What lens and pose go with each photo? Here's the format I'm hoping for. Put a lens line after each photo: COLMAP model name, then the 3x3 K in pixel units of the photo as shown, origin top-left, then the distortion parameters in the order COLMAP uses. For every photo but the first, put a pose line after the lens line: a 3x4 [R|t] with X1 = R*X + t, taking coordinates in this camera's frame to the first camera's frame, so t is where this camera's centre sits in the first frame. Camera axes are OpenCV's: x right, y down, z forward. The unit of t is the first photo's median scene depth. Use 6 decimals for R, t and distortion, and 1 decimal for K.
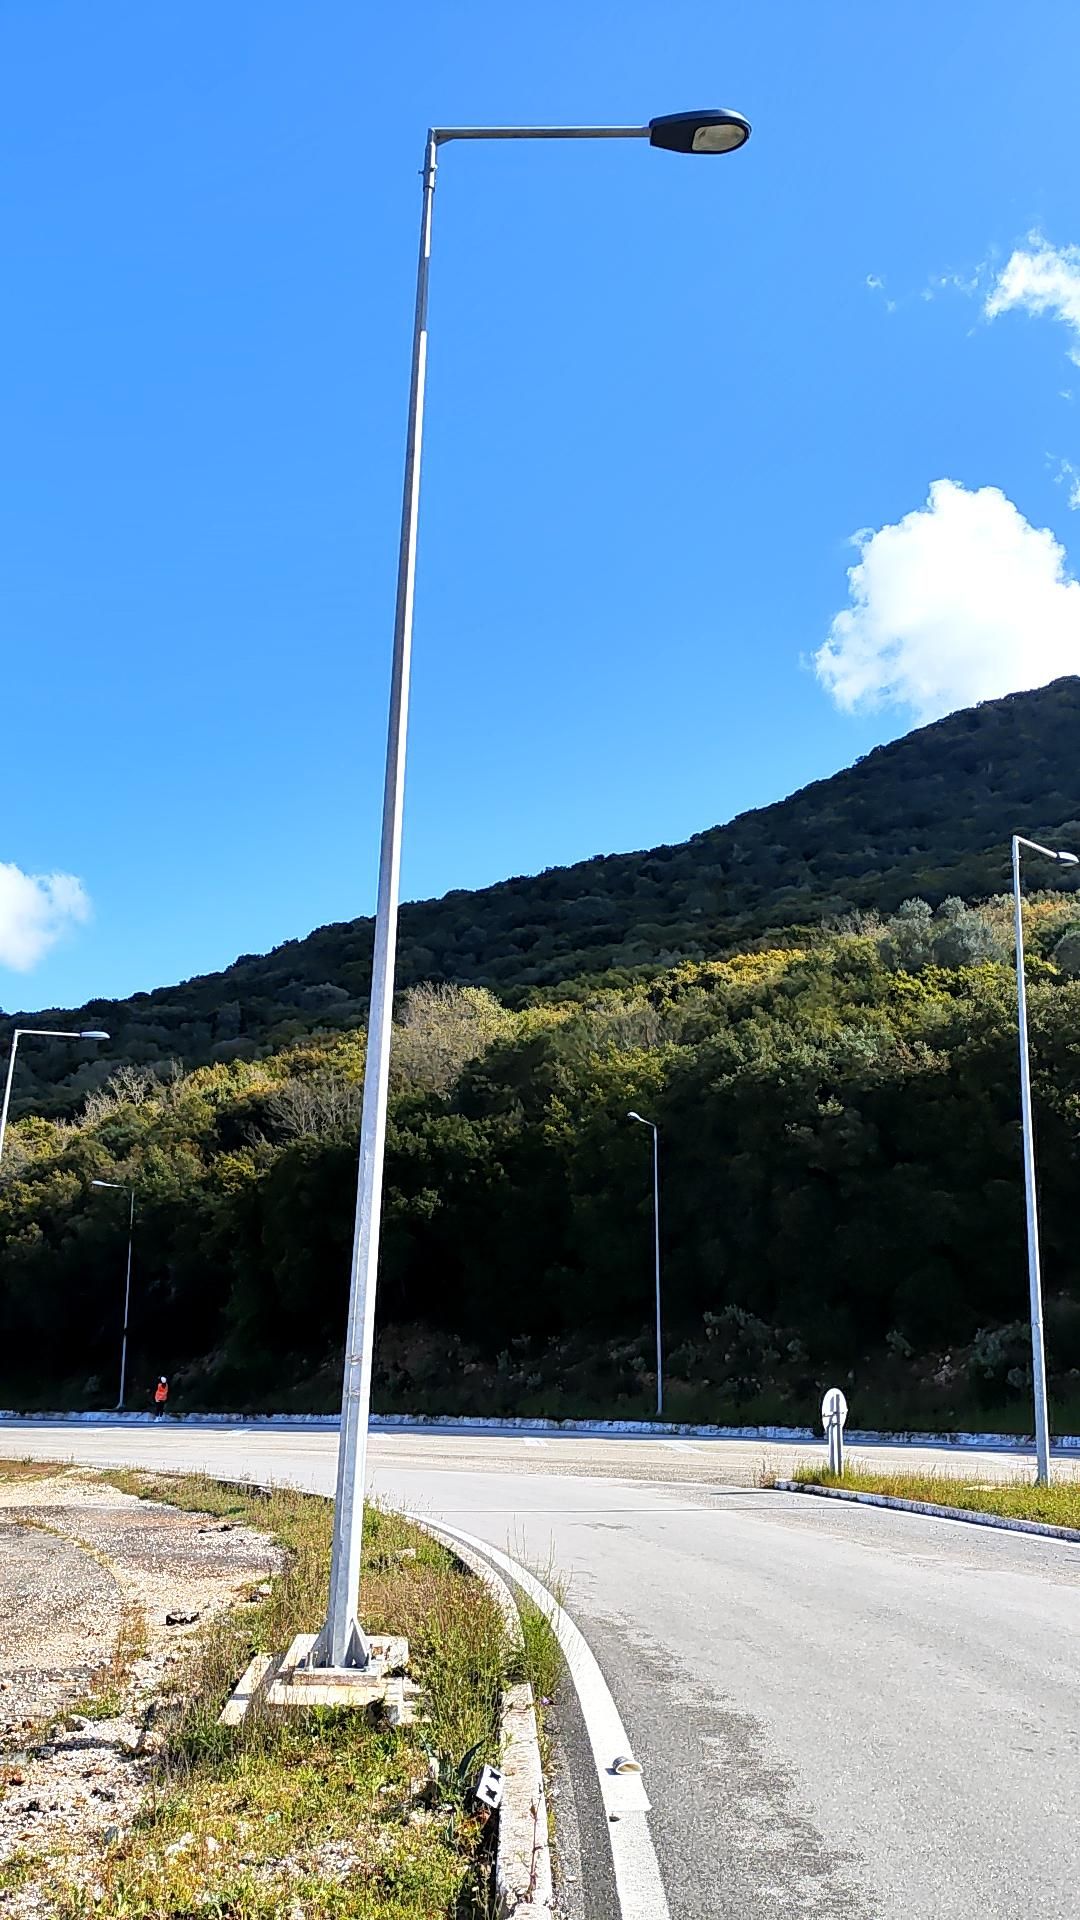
lens RADIAL K [[1382.7, 0, 531.1], [0, 1382.7, 955.0], [0, 0, 1]] dist [0.085493, -0.134658]
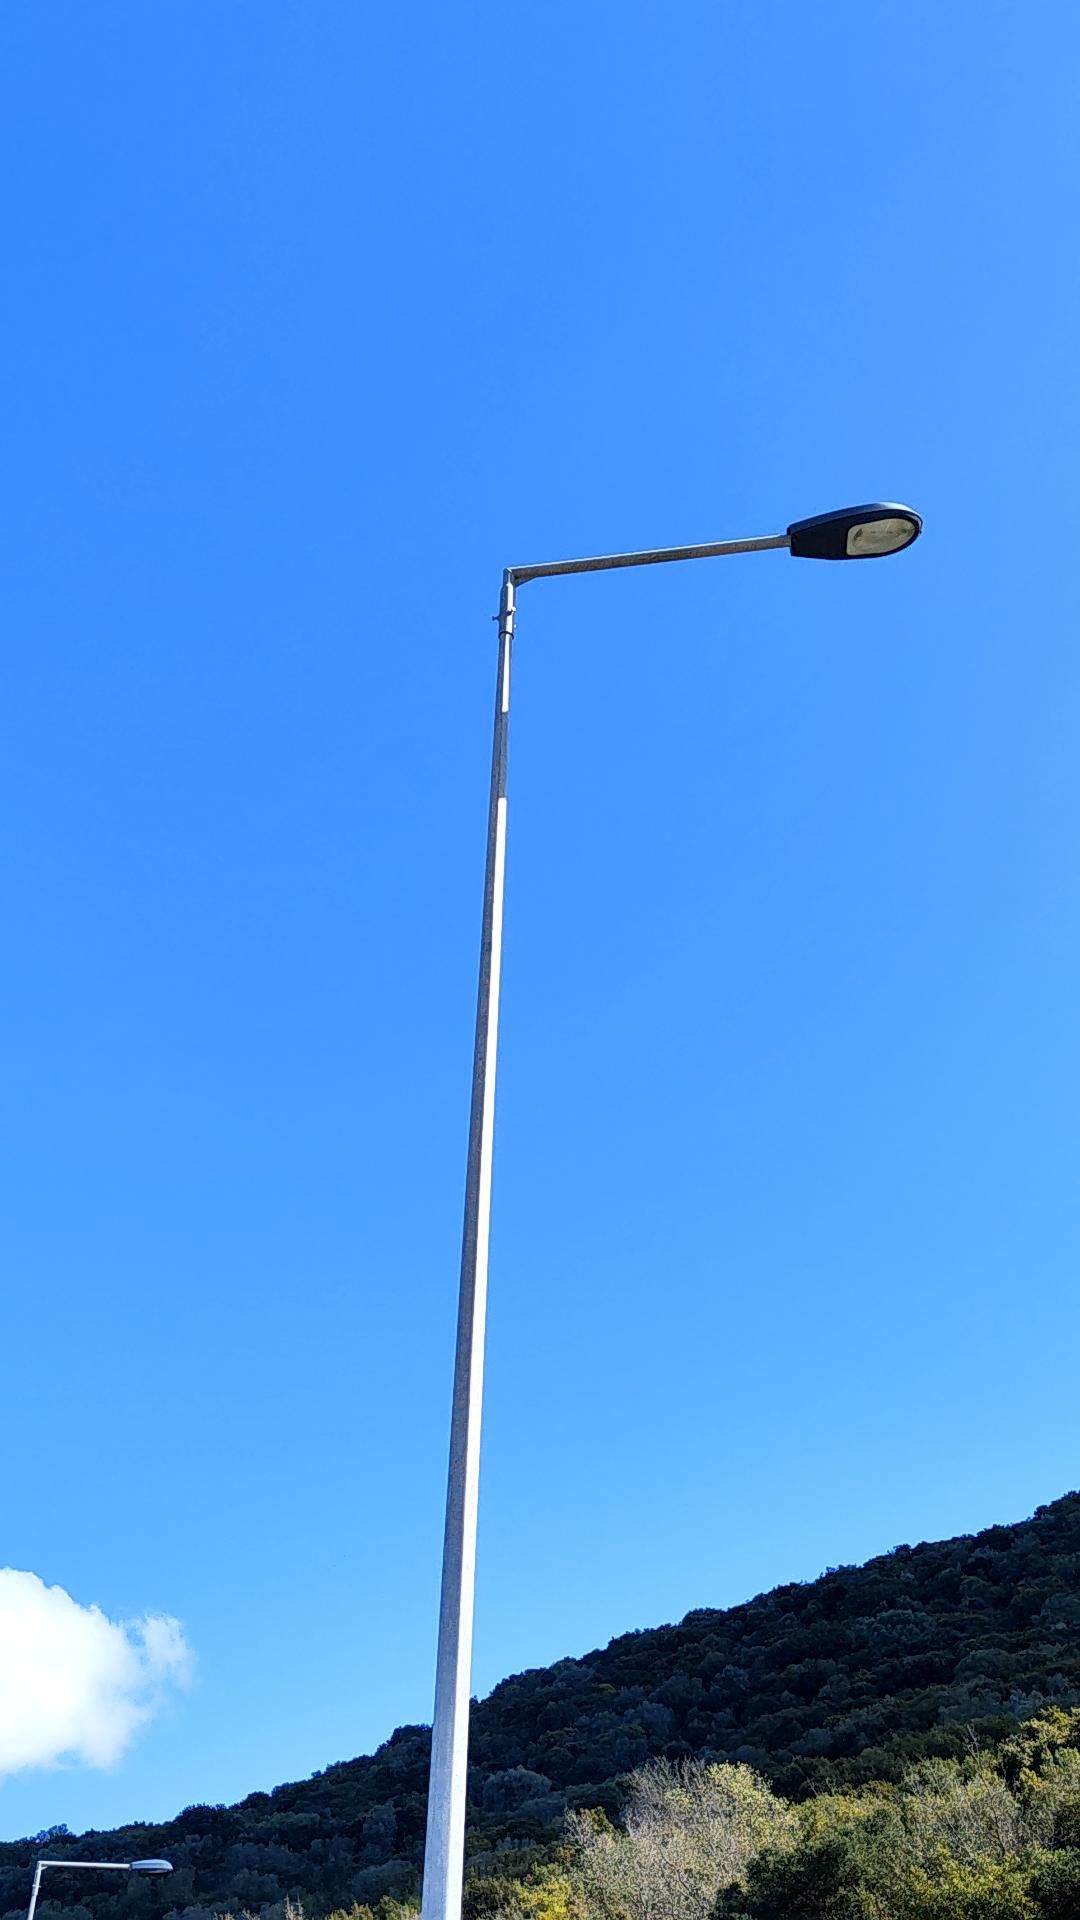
lens RADIAL K [[1867.2, 0, 540.0], [0, 1867.2, 960.0], [0, 0, 1]] dist [0.123266, -0.235229]
pose [[0.989737, -0.089794, -0.111167, 0.004657], [0.042308, 0.927172, -0.372239, 0.000553], [0.136495, 0.363716, 0.921455, 0.012036]]
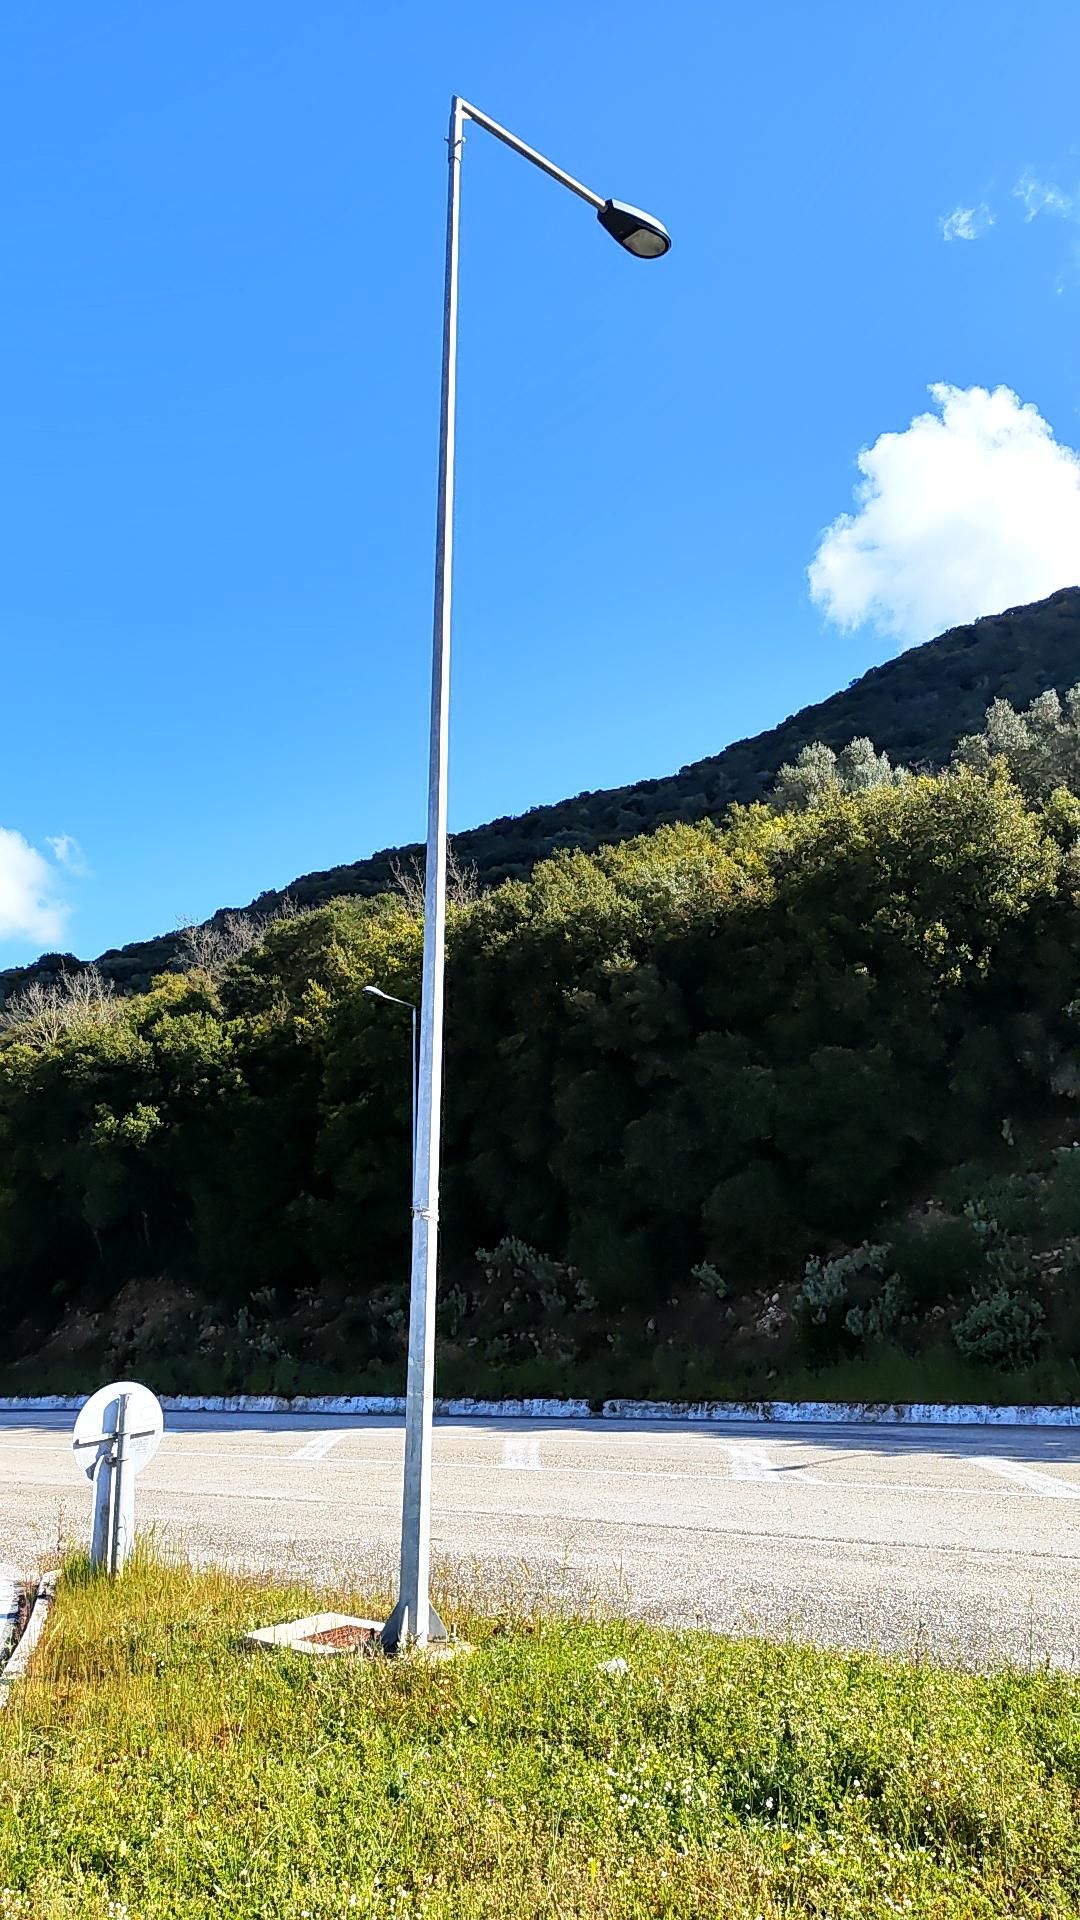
lens RADIAL K [[1382.7, 0, 531.1], [0, 1382.7, 955.0], [0, 0, 1]] dist [0.085493, -0.134658]
pose [[0.999259, -0.036292, -0.012841, 0.072029], [0.036688, 0.998811, 0.032112, 0.032325], [0.011660, -0.032559, 0.999402, 0.109603]]
